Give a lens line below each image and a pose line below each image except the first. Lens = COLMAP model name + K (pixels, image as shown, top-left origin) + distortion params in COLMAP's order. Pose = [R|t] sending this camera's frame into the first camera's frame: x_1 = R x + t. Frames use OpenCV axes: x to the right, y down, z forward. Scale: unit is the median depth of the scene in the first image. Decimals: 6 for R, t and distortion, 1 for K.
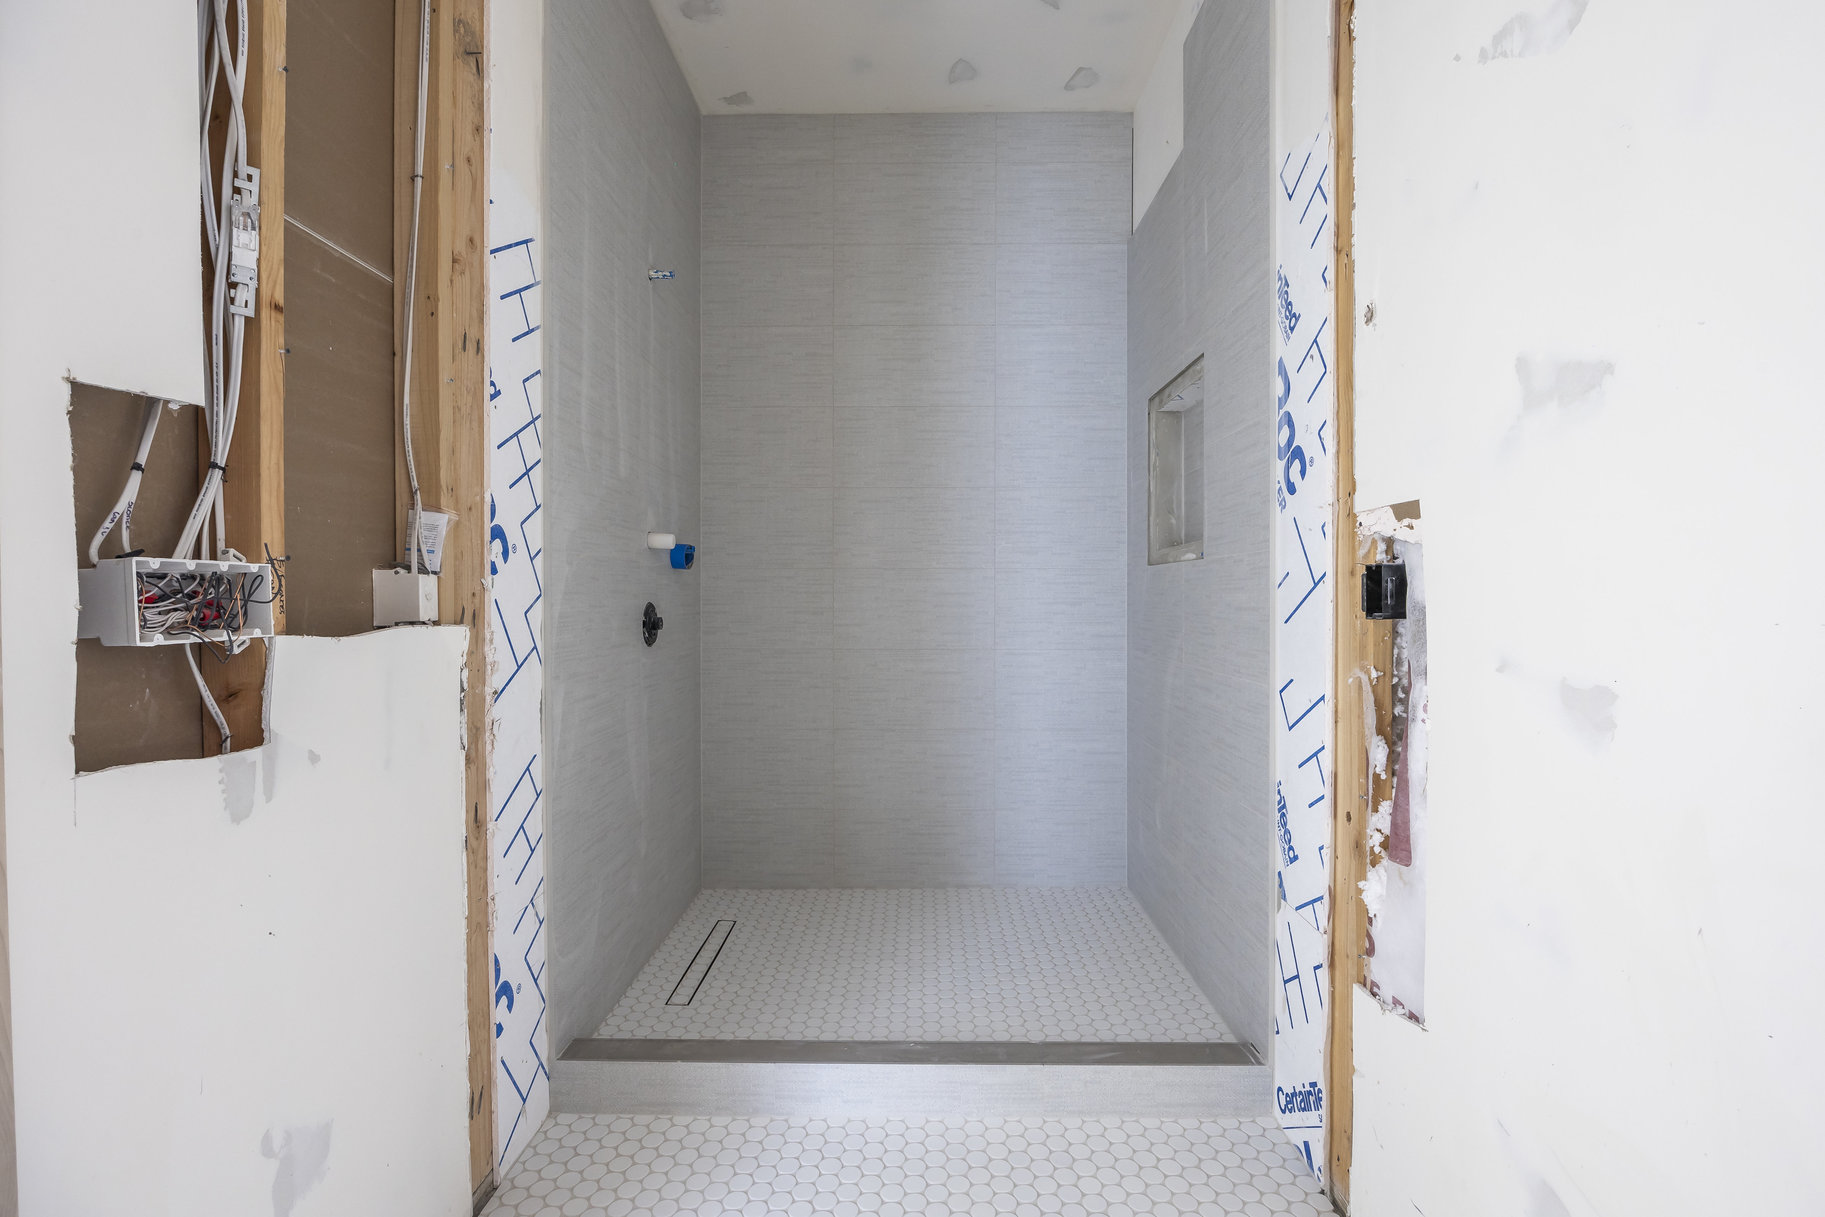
lens RADIAL K [[825.2, 0, 913.1], [0, 825.2, 605.0], [0, 0, 1]] dist [-0.016578, -0.000725]
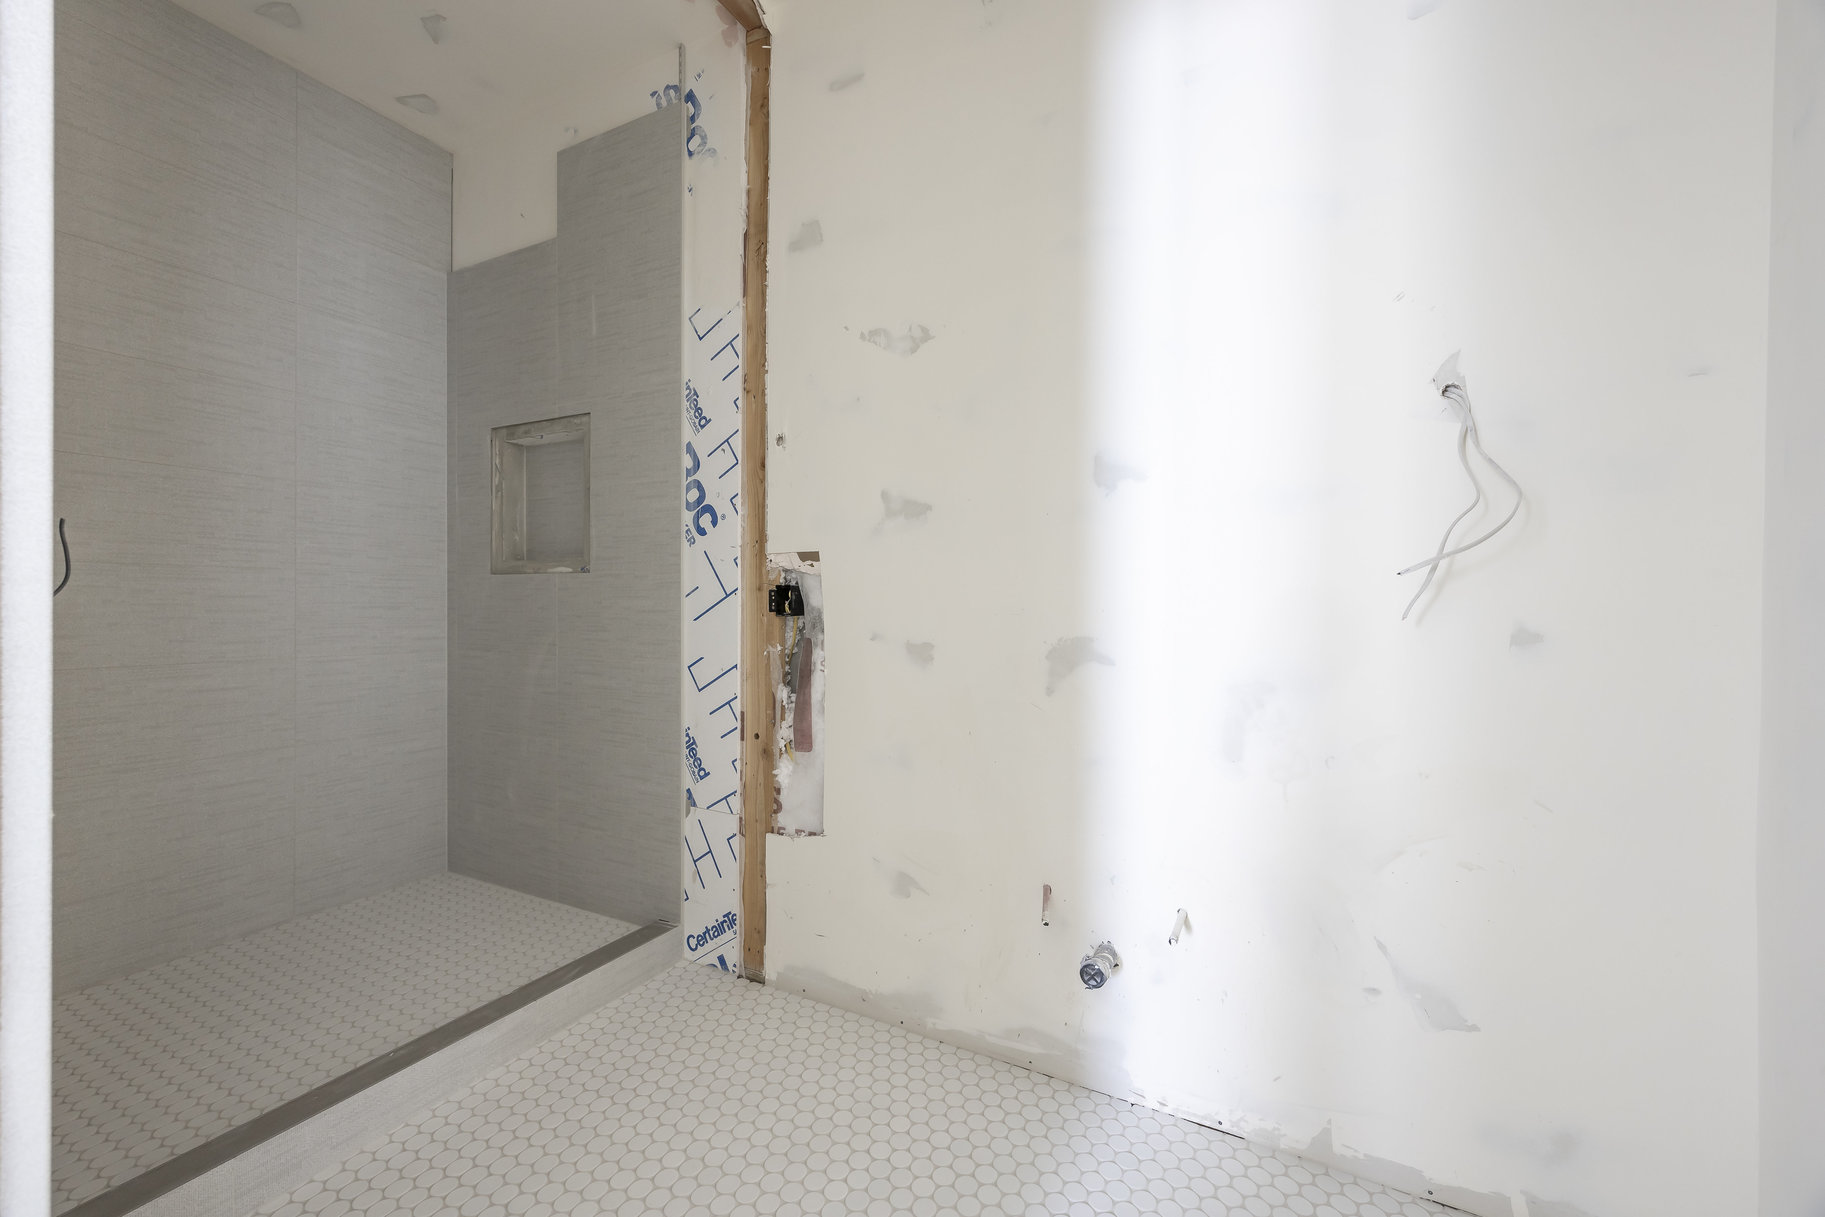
lens RADIAL K [[722.0, 0, 914.9], [0, 722.0, 604.9], [0, 0, 1]] dist [-0.000609, -0.000314]
pose [[0.450311, 0.002099, 0.892869, -0.540691], [0.002995, 0.999988, -0.003861, -0.000293], [-0.892867, 0.004412, 0.450300, 0.049254]]
